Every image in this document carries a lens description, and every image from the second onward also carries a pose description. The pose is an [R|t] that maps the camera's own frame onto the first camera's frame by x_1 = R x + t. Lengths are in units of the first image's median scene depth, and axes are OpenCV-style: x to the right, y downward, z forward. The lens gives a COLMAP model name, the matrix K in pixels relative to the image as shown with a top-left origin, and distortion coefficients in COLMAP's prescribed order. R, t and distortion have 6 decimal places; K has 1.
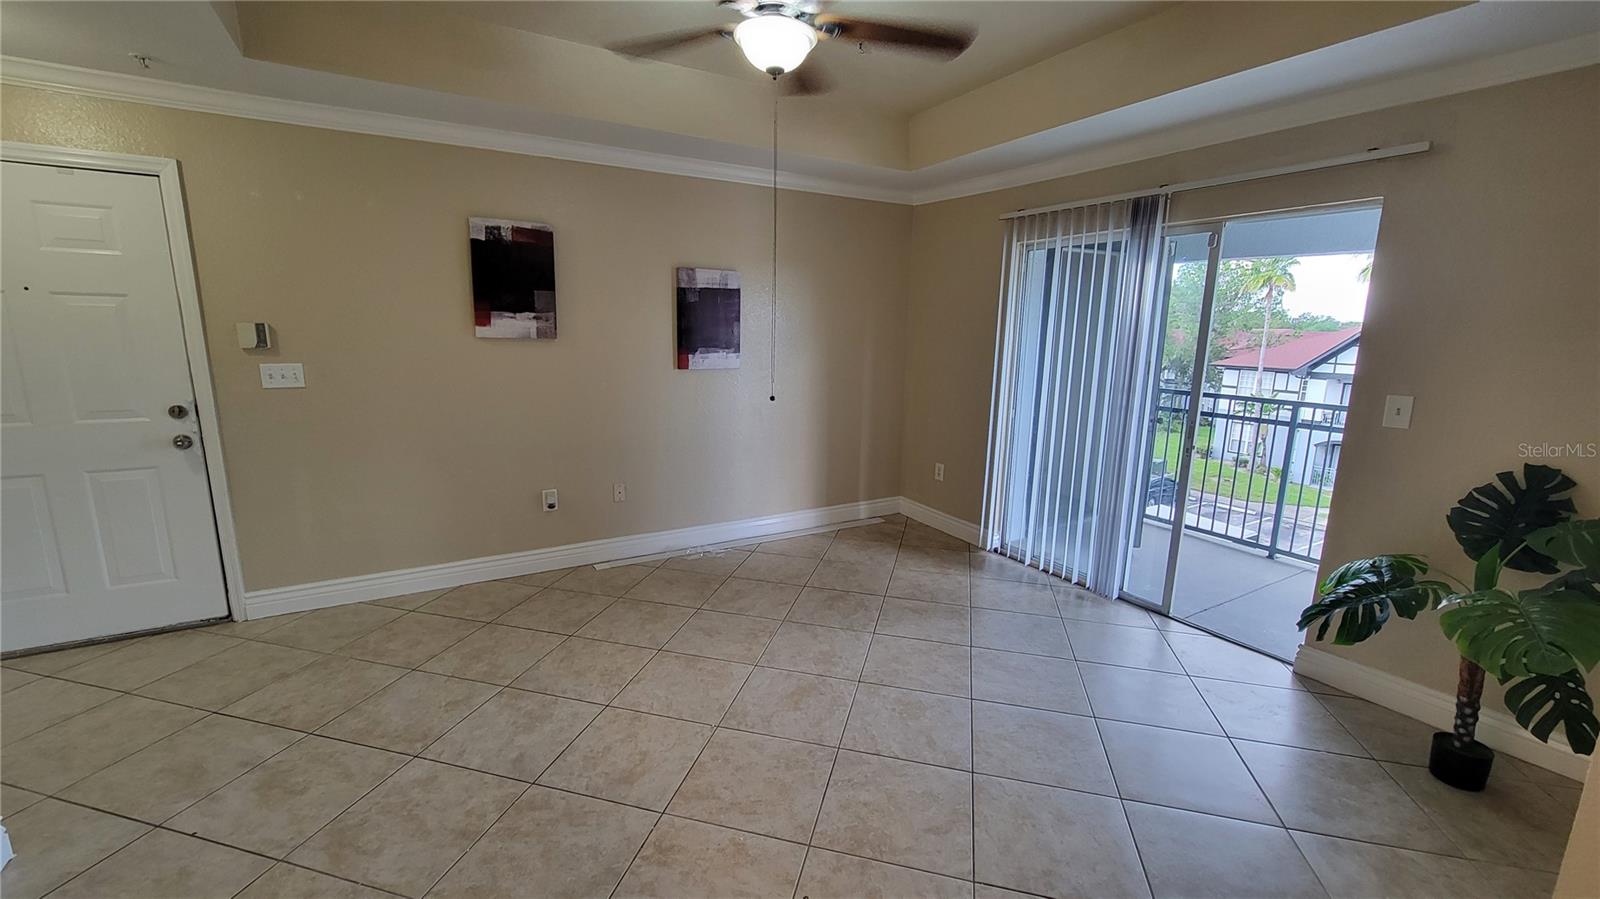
lens RADIAL K [[652.0, 0, 791.3], [0, 652.0, 451.3], [0, 0, 1]] dist [-0.005035, 0.002965]
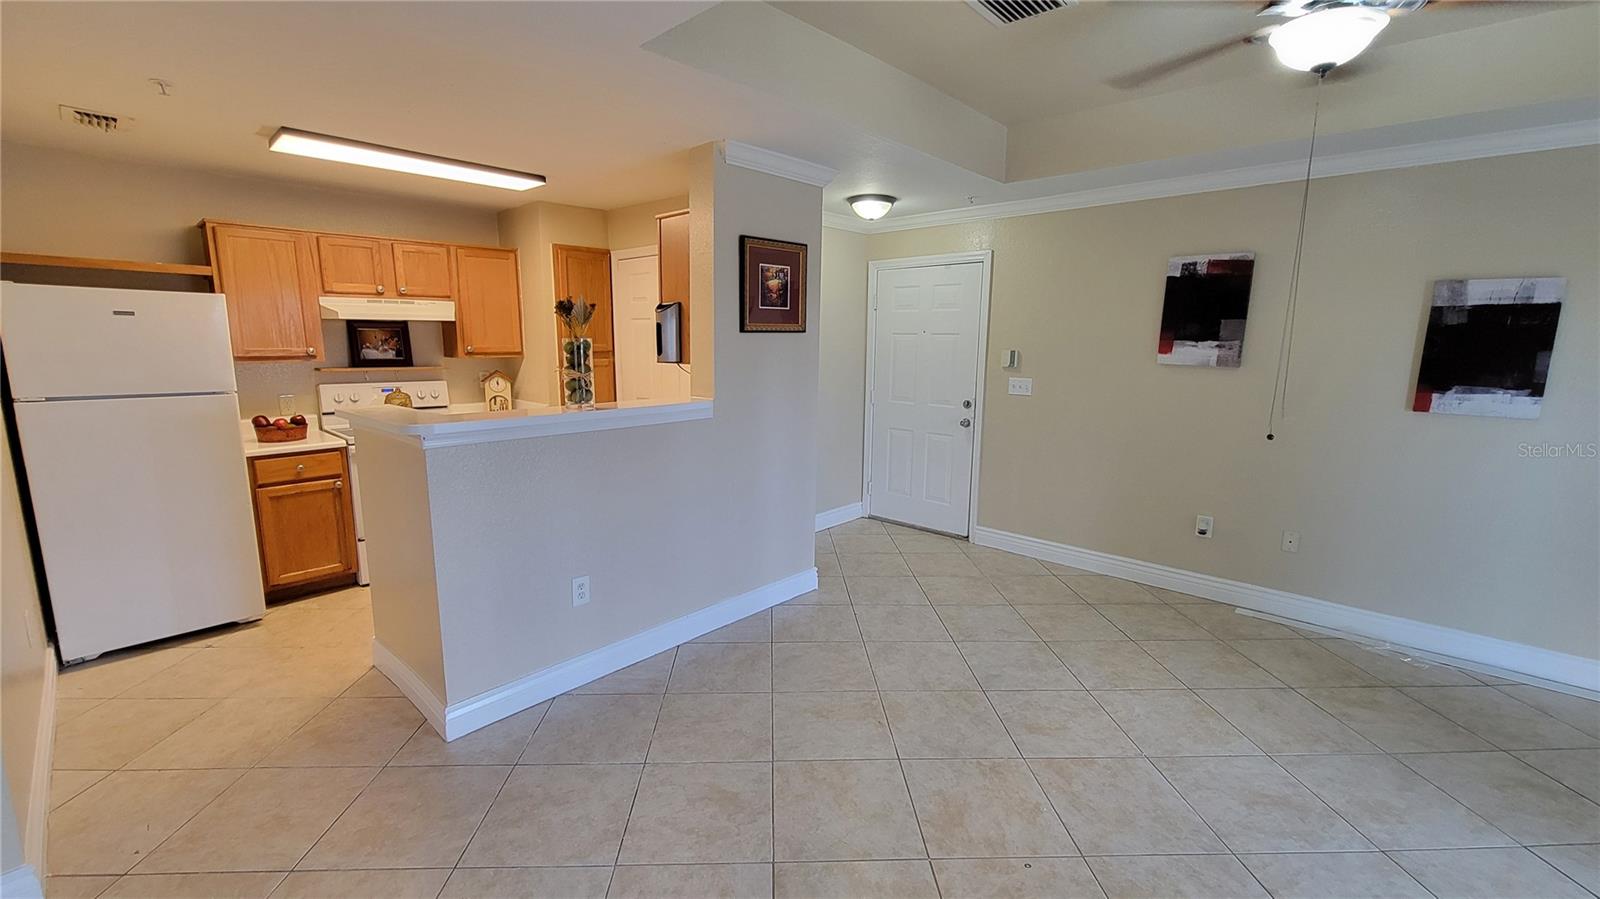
lens RADIAL K [[652.0, 0, 791.3], [0, 652.0, 451.3], [0, 0, 1]] dist [-0.005035, 0.002965]
pose [[0.286179, 0.149333, -0.946468, 0.438739], [-0.187864, 0.977353, 0.097403, -0.018930], [0.939579, 0.149933, 0.307752, 0.088323]]
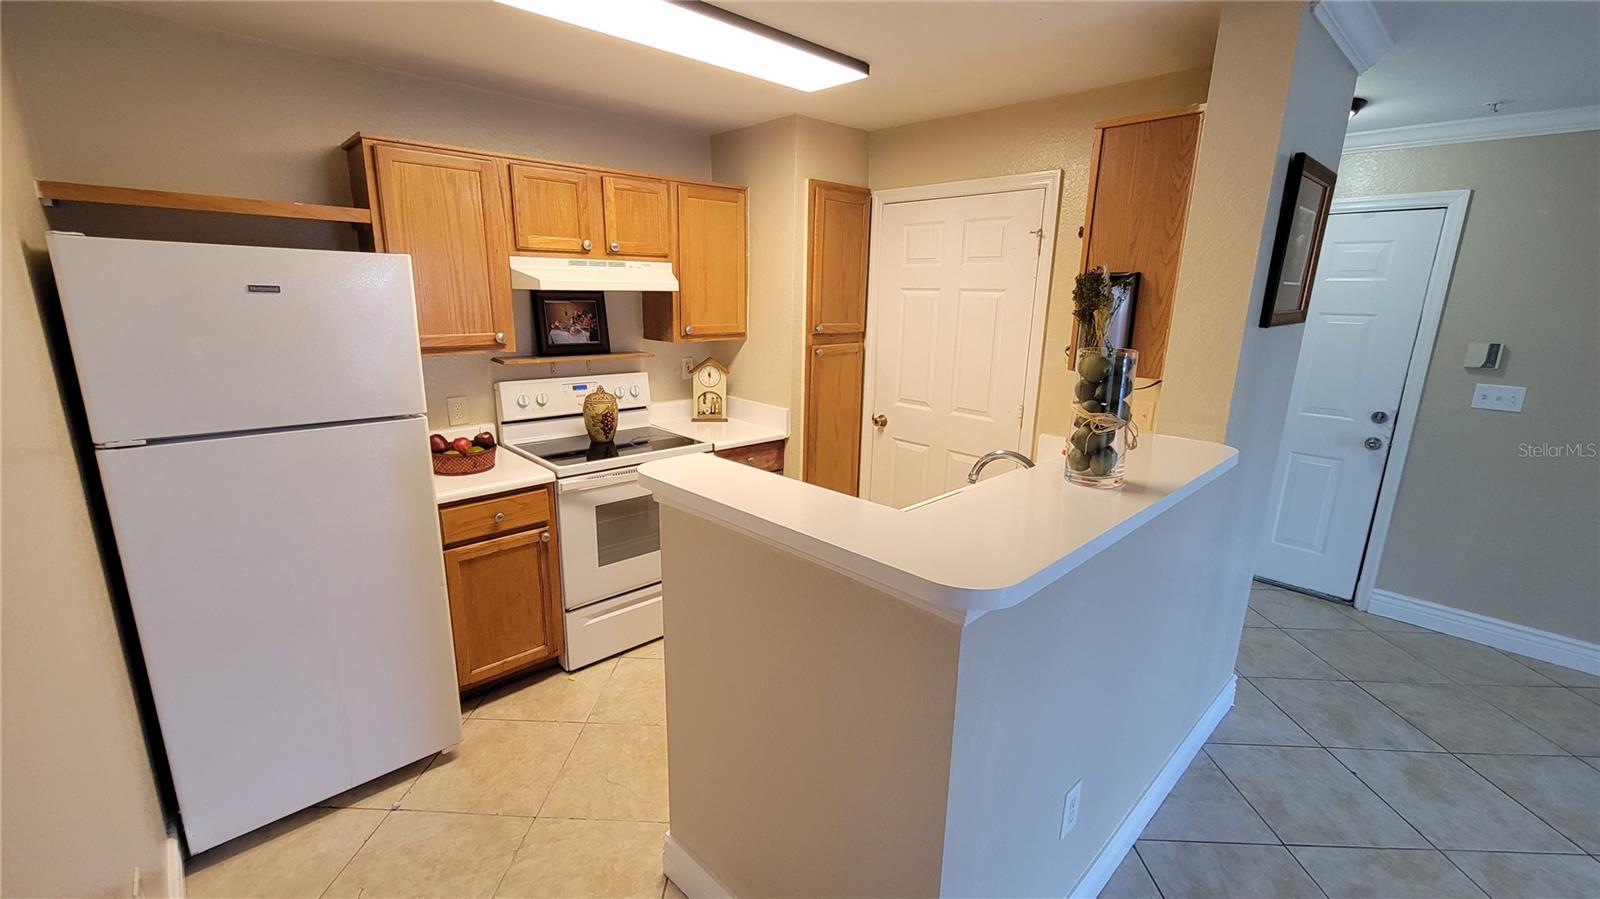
lens RADIAL K [[651.6, 0, 790.6], [0, 651.6, 451.0], [0, 0, 1]] dist [-0.001428, -0.001023]
pose [[0.223139, 0.219142, -0.949835, -0.072409], [-0.201376, 0.963747, 0.175043, 0.003644], [0.953759, 0.152215, 0.259180, -0.233075]]
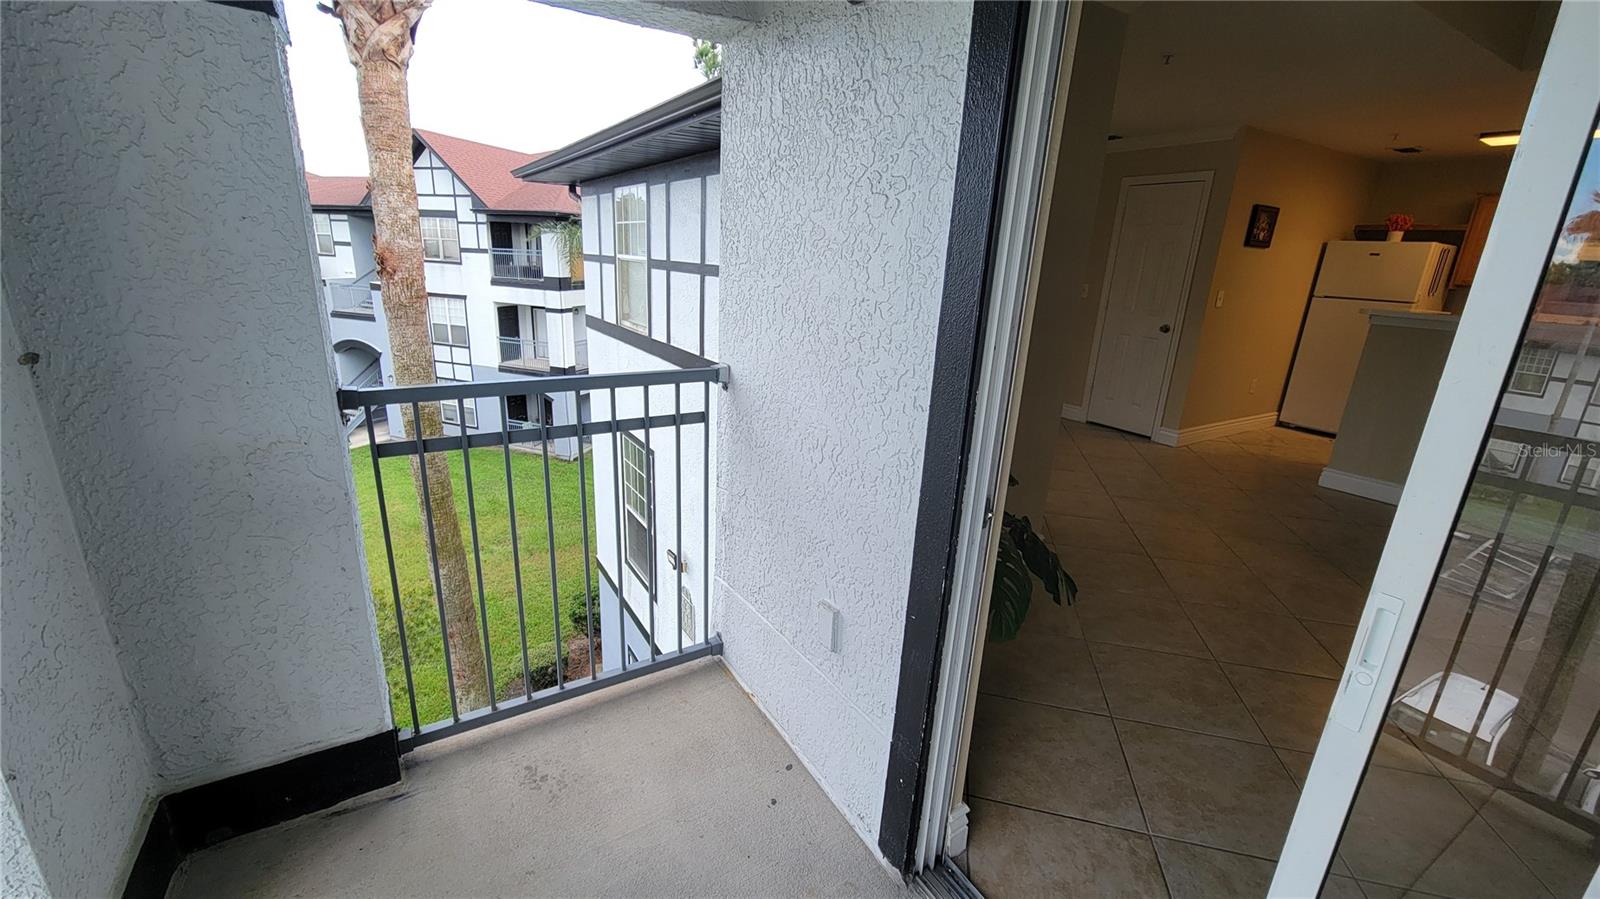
lens RADIAL K [[651.6, 0, 790.6], [0, 651.6, 451.0], [0, 0, 1]] dist [-0.001428, -0.001023]
pose [[-0.998147, -0.052523, -0.030729, 0.826616], [-0.060798, 0.881952, 0.467402, -0.187270], [0.002553, 0.468404, -0.883511, 1.168250]]
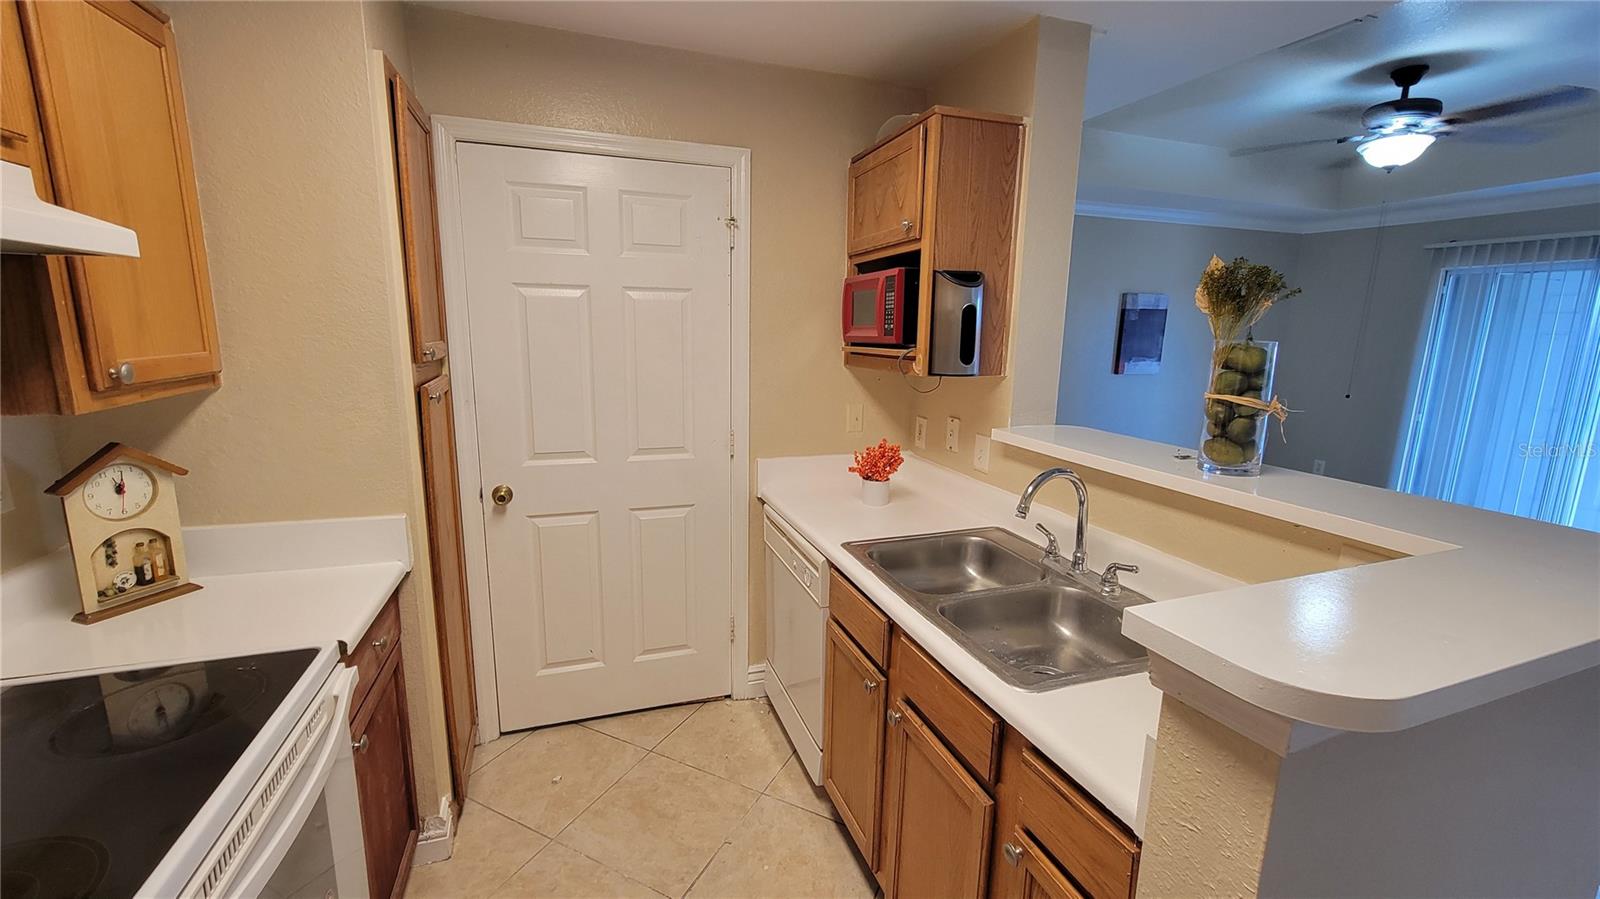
lens RADIAL K [[651.6, 0, 790.6], [0, 651.6, 451.0], [0, 0, 1]] dist [-0.001428, -0.001023]
pose [[0.980181, 0.036317, -0.194746, -0.653786], [-0.037673, 0.999285, -0.003263, 0.059296], [0.194489, 0.010535, 0.980848, -0.418843]]
